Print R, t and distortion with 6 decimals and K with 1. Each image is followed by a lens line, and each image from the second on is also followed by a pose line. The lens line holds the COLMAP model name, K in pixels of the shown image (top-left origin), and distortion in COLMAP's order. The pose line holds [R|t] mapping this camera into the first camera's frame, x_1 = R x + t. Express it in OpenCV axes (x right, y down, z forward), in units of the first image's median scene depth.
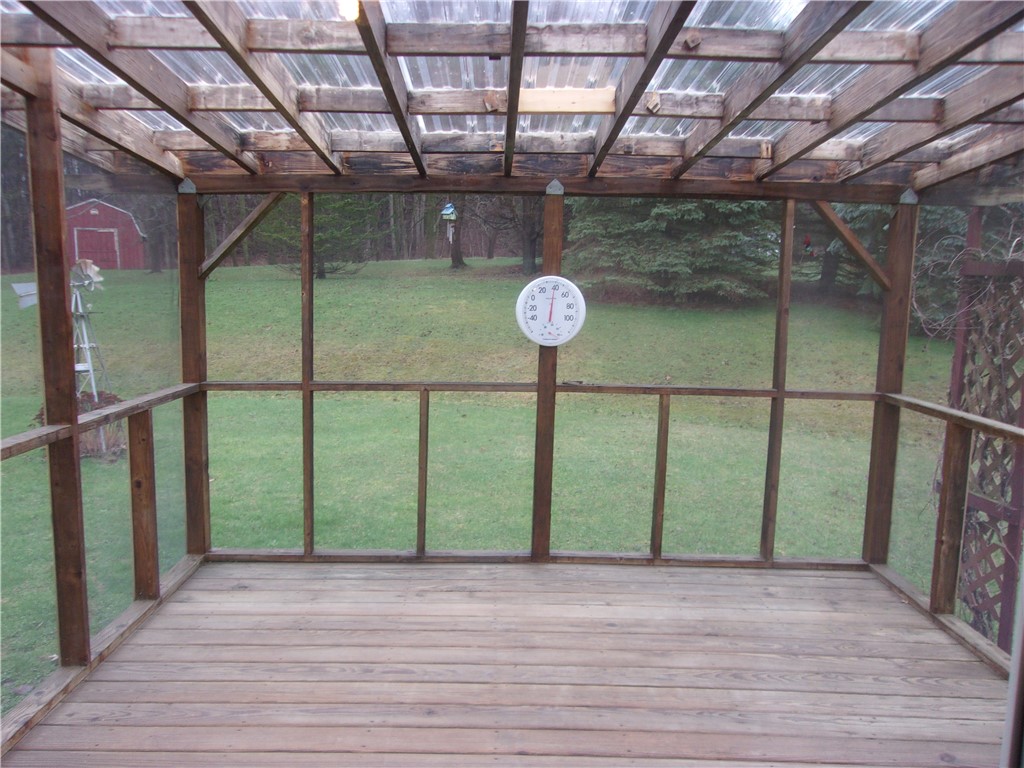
lens RADIAL K [[796.7, 0, 514.2], [0, 796.7, 376.0], [0, 0, 1]] dist [0.030257, 0.019138]
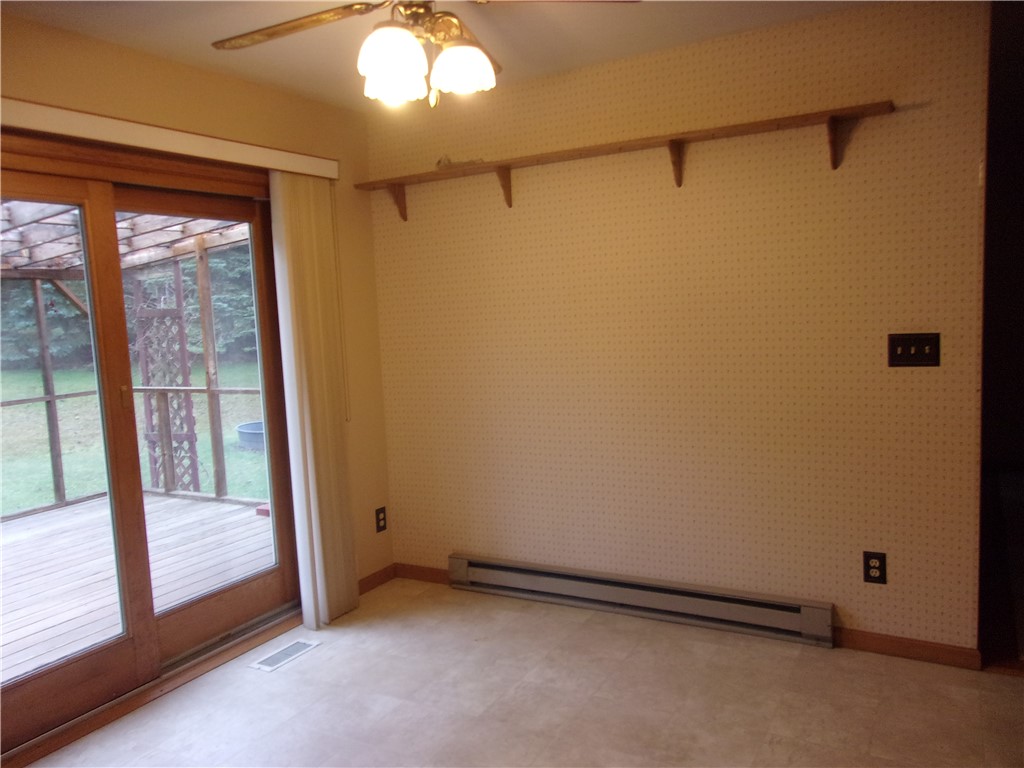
lens RADIAL K [[796.7, 0, 509.8], [0, 796.7, 376.5], [0, 0, 1]] dist [0.030257, 0.019138]
pose [[0.497312, -0.141455, 0.855962, -0.617860], [0.165654, 0.983949, 0.066361, 0.025706], [-0.851610, 0.108792, 0.512762, -0.650816]]
